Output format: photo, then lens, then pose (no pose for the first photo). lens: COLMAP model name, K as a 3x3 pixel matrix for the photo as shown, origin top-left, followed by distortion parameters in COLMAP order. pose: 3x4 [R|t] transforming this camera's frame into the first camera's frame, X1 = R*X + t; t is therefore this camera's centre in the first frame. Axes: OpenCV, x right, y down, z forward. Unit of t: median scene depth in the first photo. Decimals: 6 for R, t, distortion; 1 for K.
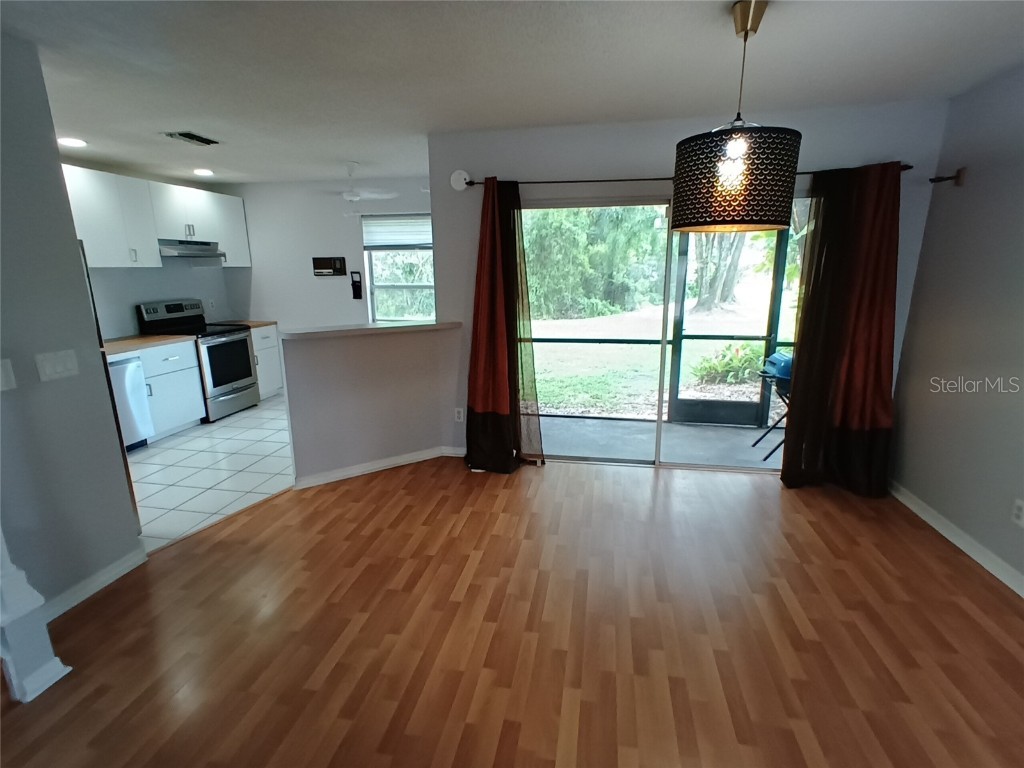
lens RADIAL K [[505.3, 0, 512.0], [0, 505.3, 384.0], [0, 0, 1]] dist [-0.002694, -0.000947]
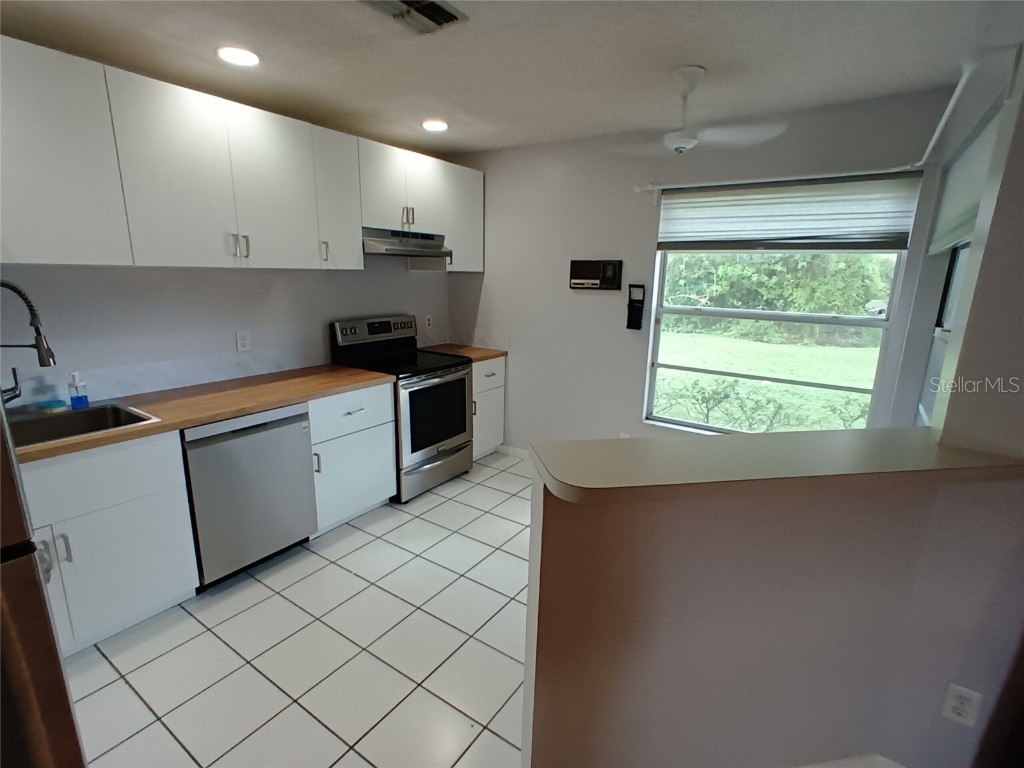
lens RADIAL K [[505.3, 0, 512.0], [0, 505.3, 384.0], [0, 0, 1]] dist [-0.002694, -0.000947]
pose [[0.917629, 0.111462, -0.381488, -0.208861], [-0.116017, 0.993185, 0.011119, -0.096036], [0.380128, 0.034056, 0.924307, 0.397870]]
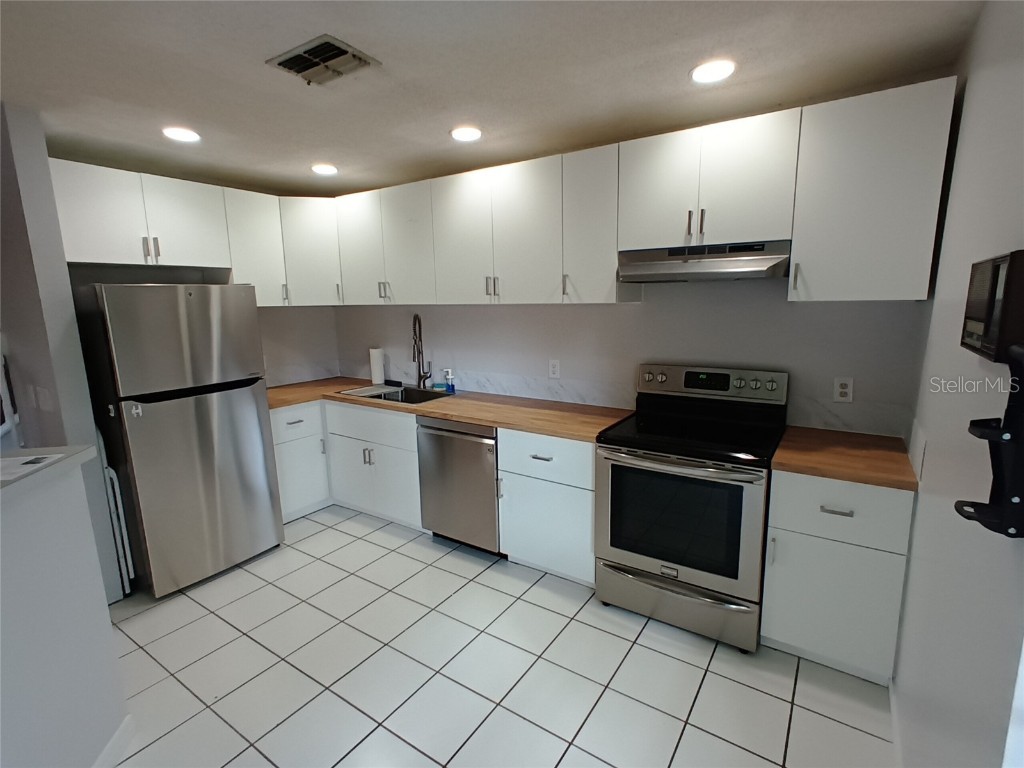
lens RADIAL K [[505.3, 0, 512.0], [0, 505.3, 384.0], [0, 0, 1]] dist [-0.002694, -0.000947]
pose [[-0.405809, 0.166621, -0.898642, -0.122792], [-0.188003, 0.946997, 0.260485, -0.230618], [0.894413, 0.274655, -0.352975, 0.954440]]
